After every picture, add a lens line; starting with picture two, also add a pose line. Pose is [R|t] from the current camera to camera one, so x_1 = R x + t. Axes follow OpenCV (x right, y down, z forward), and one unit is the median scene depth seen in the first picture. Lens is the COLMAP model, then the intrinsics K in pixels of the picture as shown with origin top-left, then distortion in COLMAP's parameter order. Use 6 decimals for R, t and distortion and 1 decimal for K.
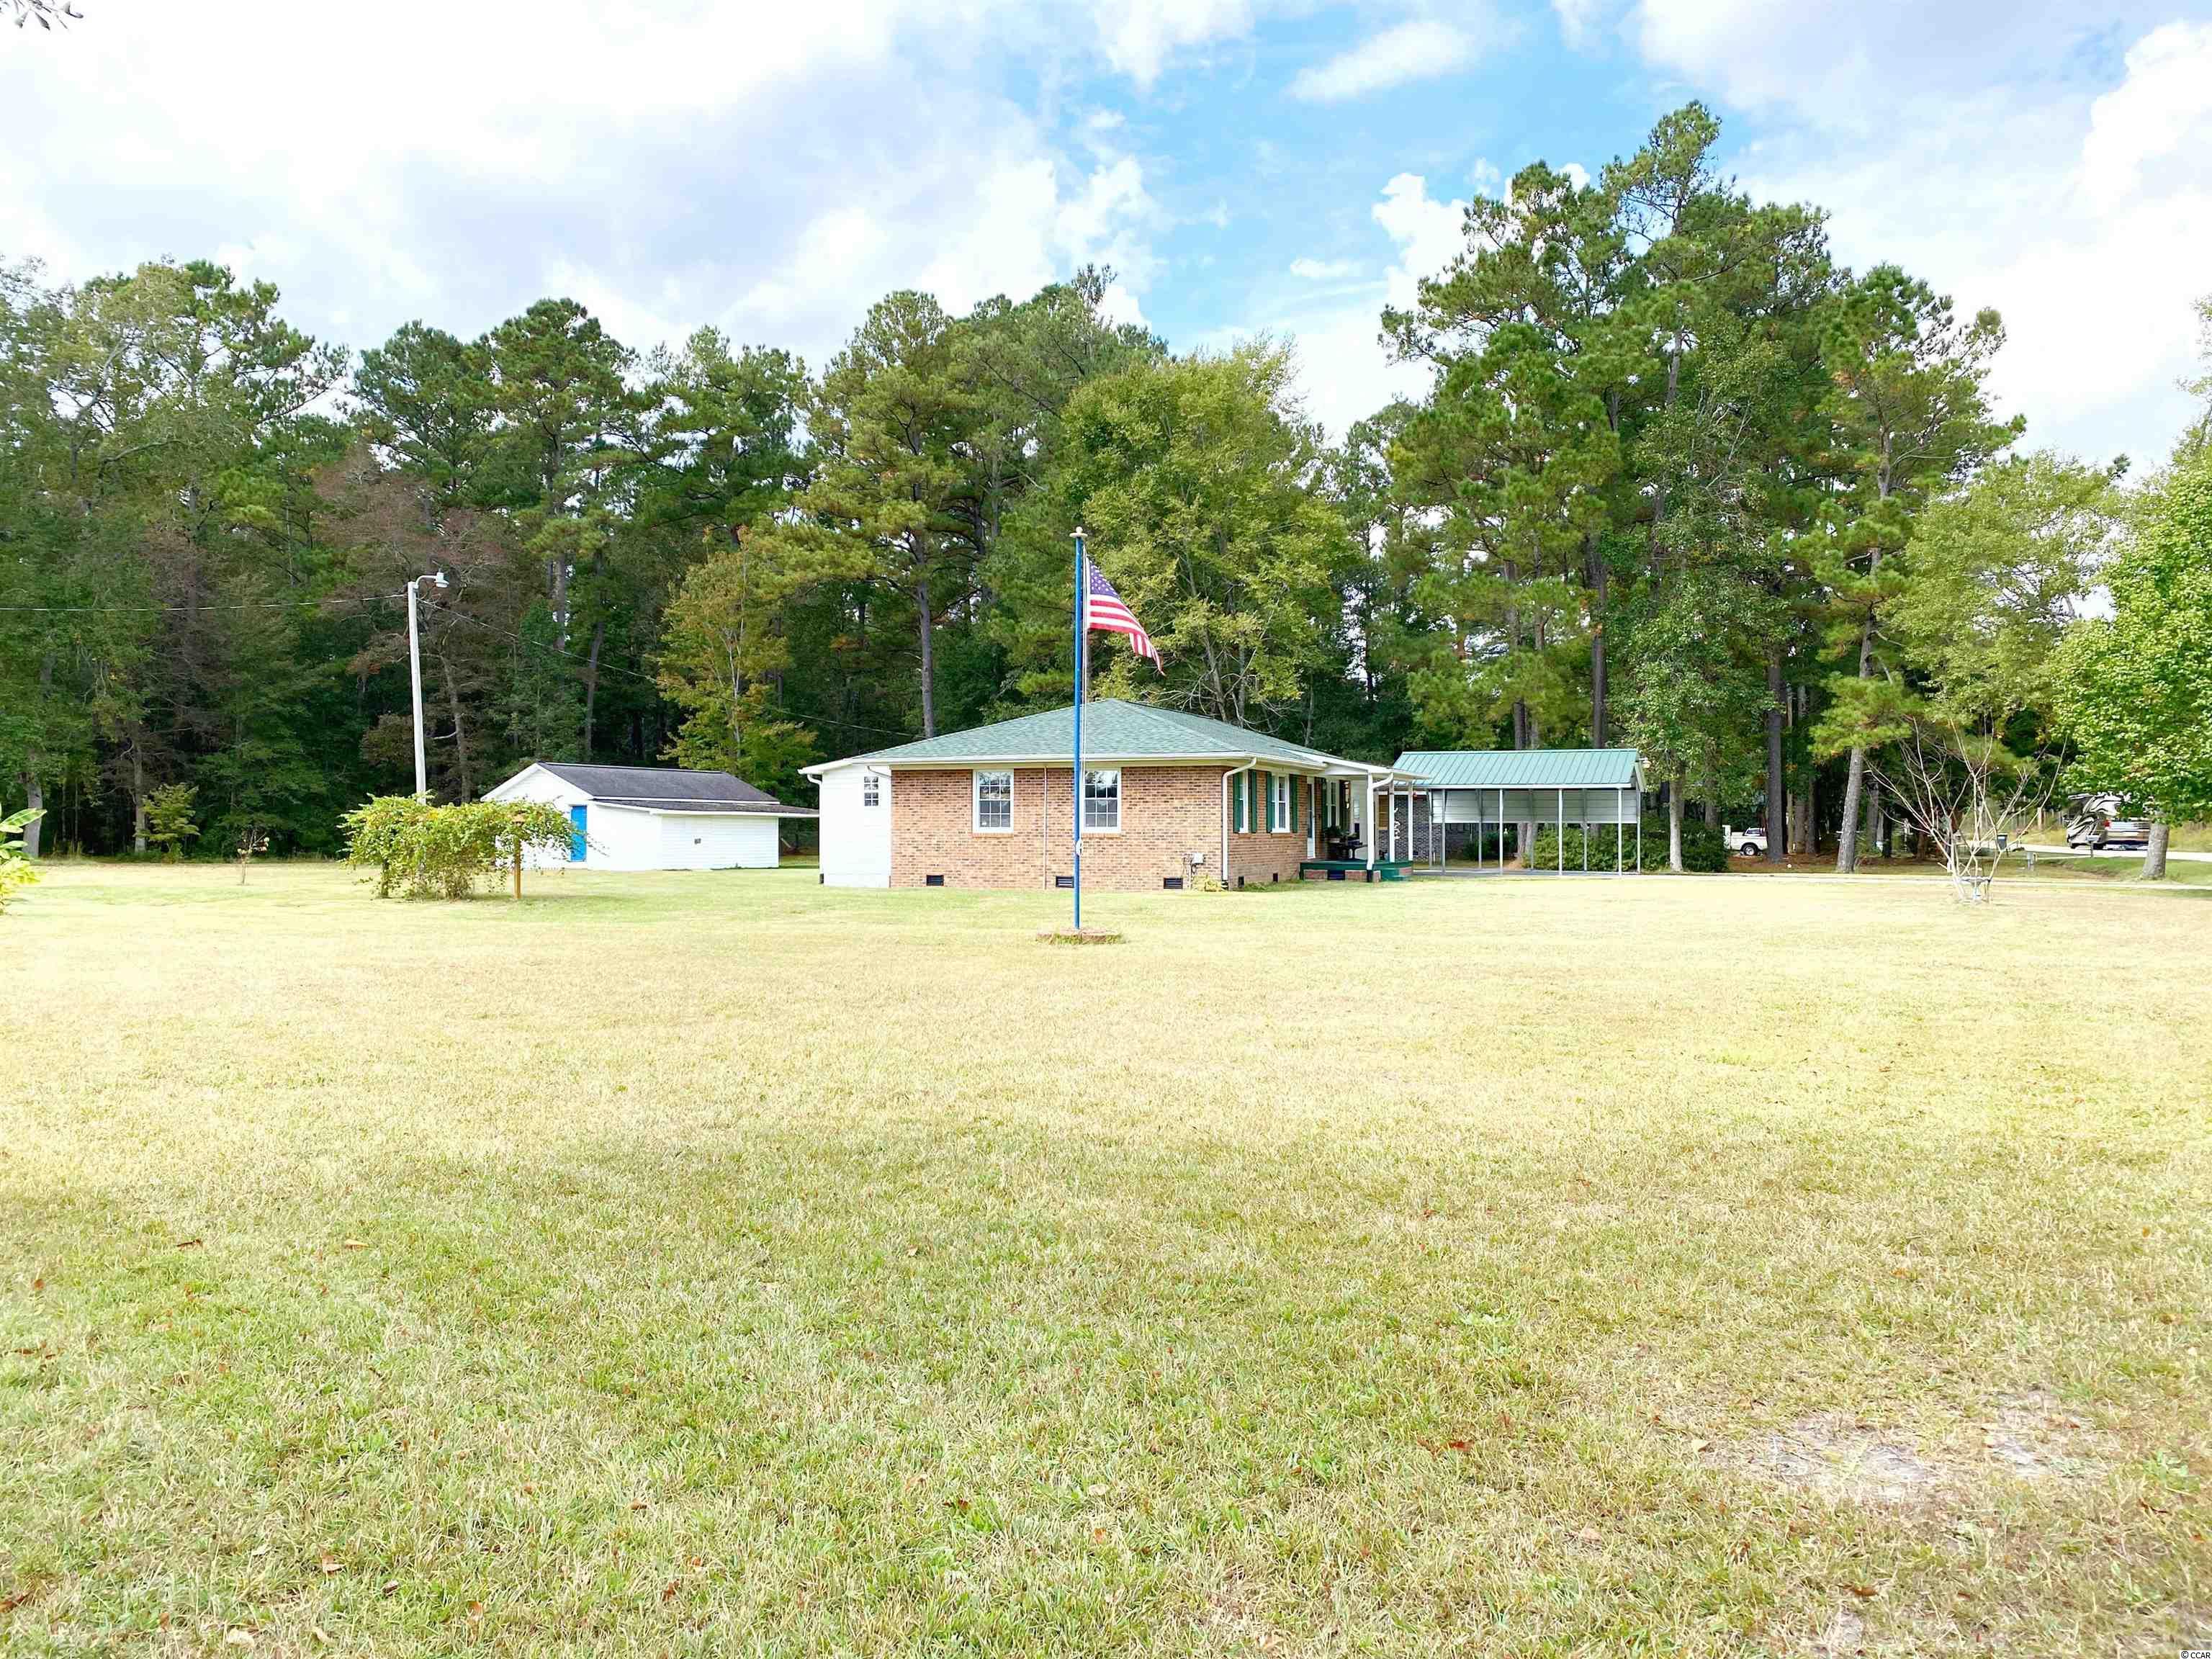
lens RADIAL K [[1737.3, 0, 1097.1], [0, 1737.3, 886.4], [0, 0, 1]] dist [-0.050067, 0.030924]
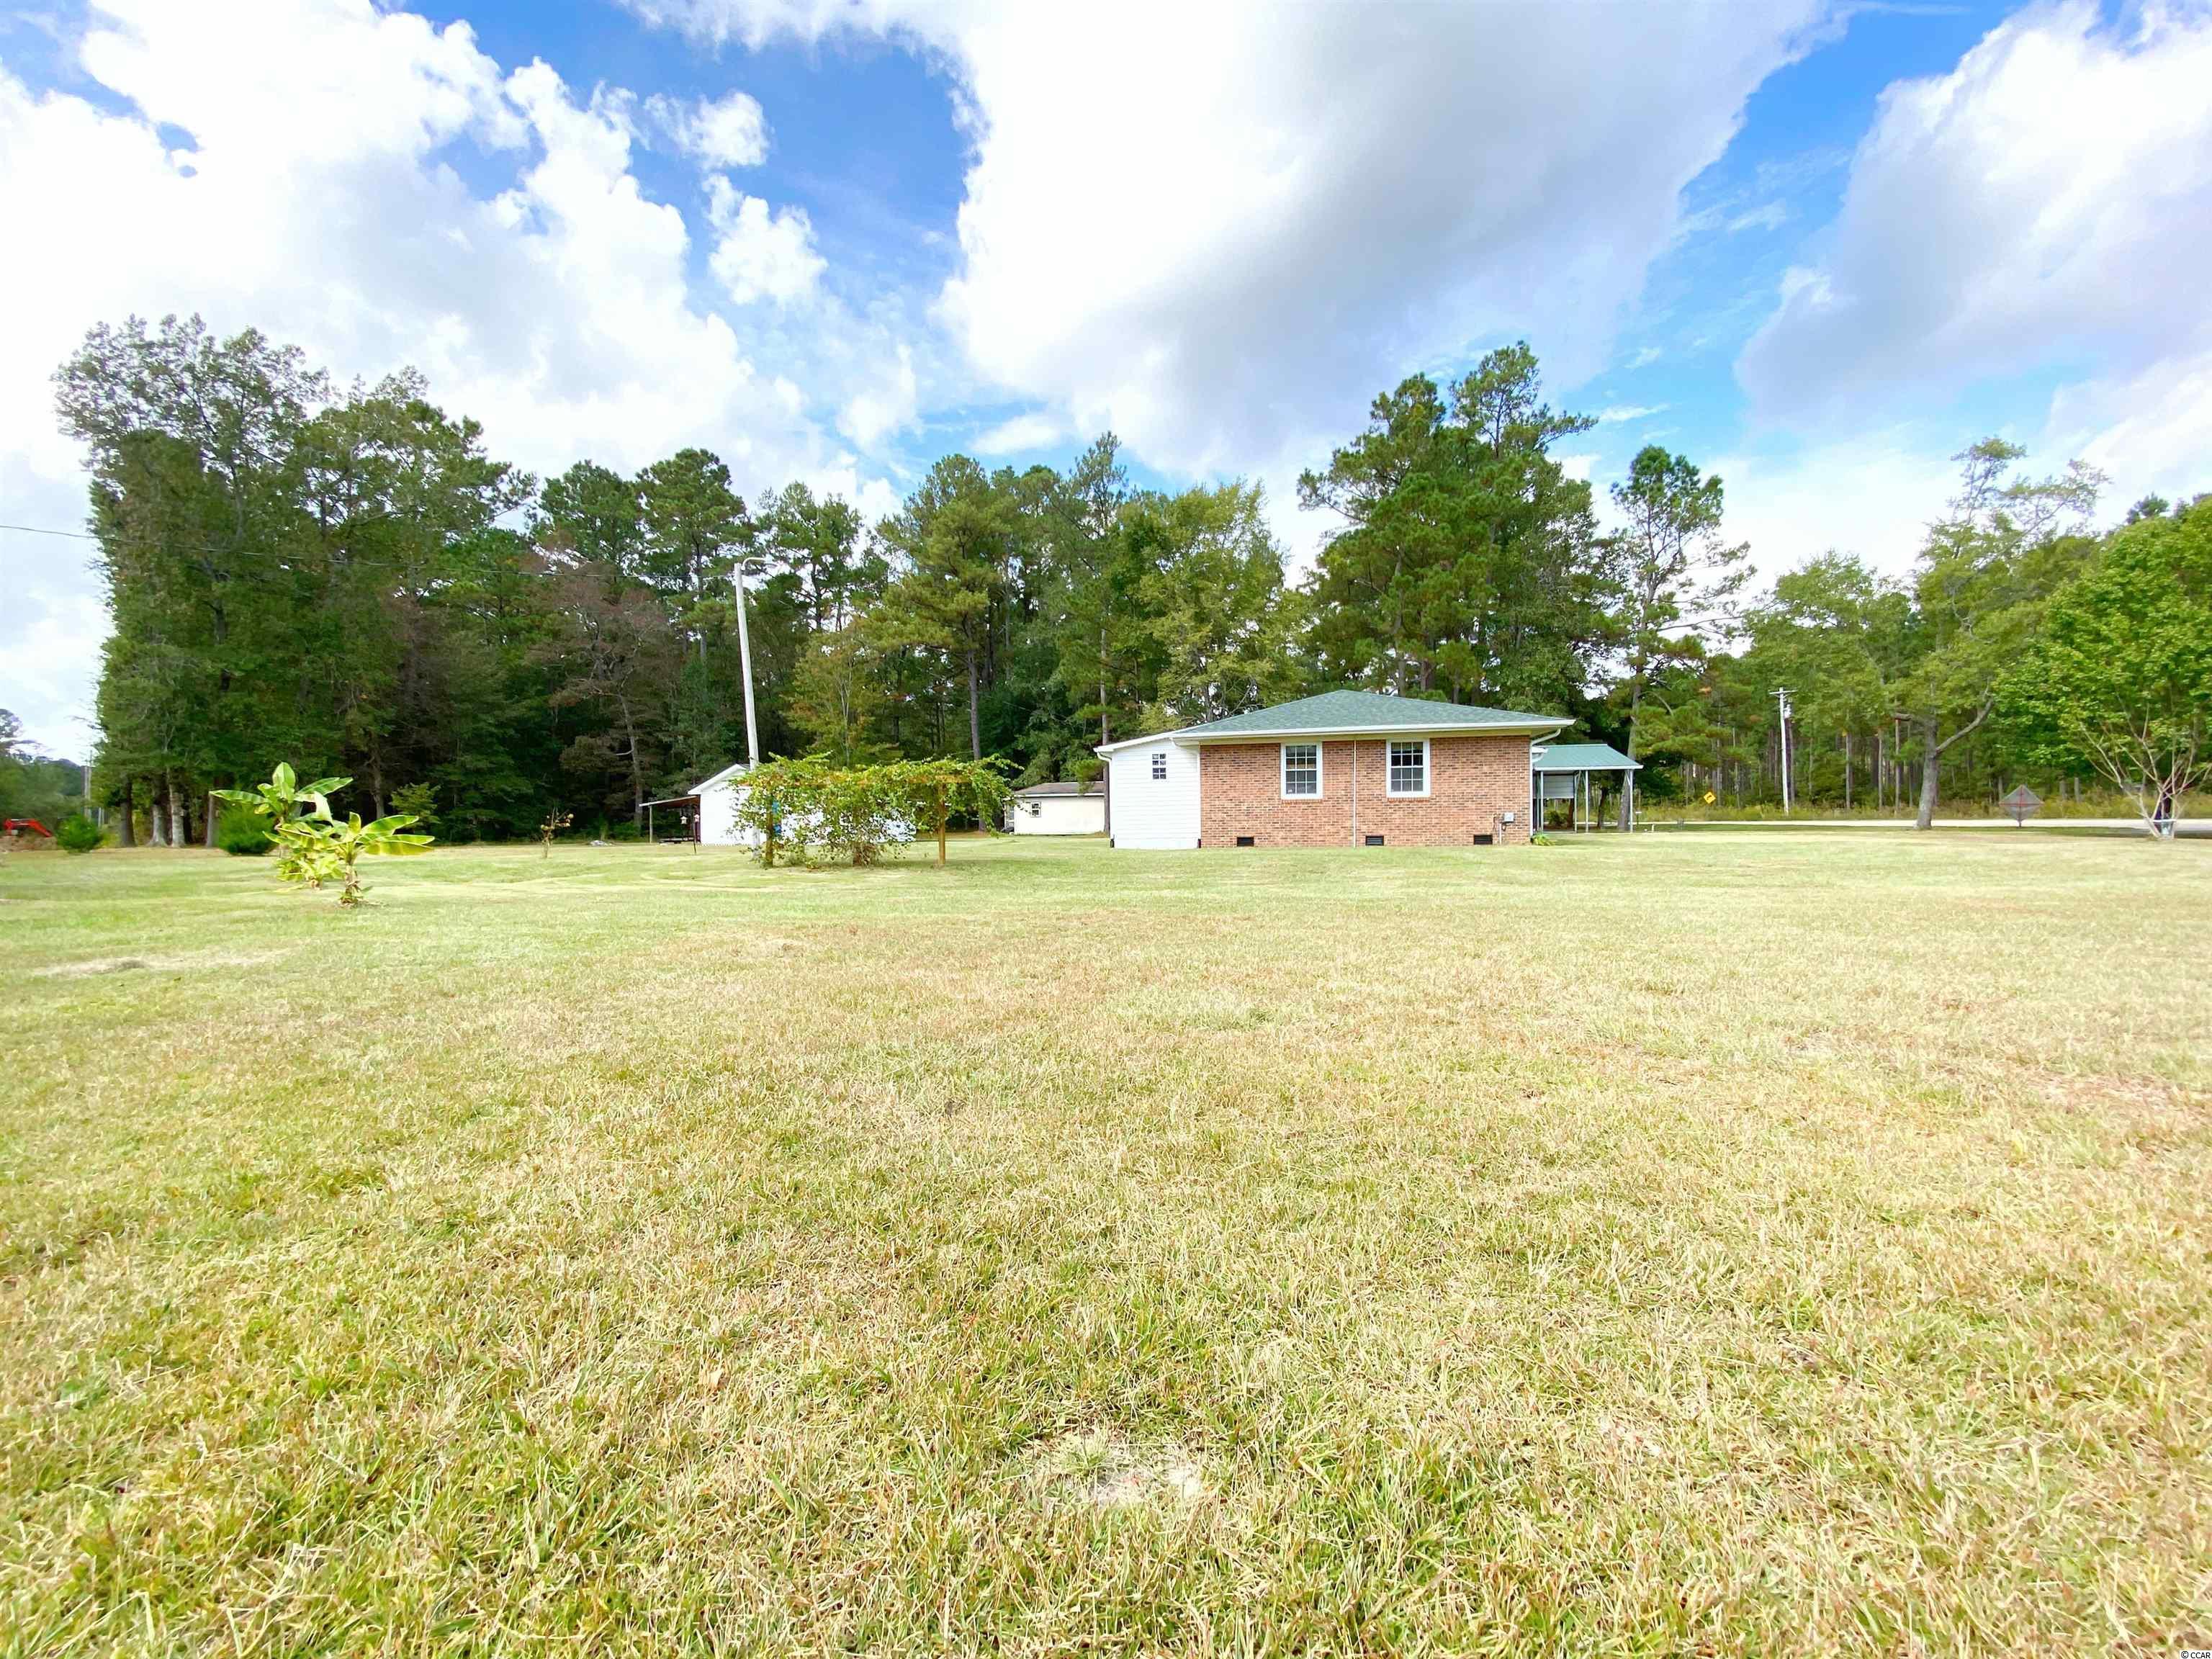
lens RADIAL K [[895.4, 0, 1101.5], [0, 895.4, 859.4], [0, 0, 1]] dist [-0.015822, -0.006757]
pose [[0.978395, -0.021116, 0.205661, -0.152281], [0.019943, 0.999771, 0.007773, 0.001070], [-0.205778, -0.003503, 0.978592, 0.218107]]
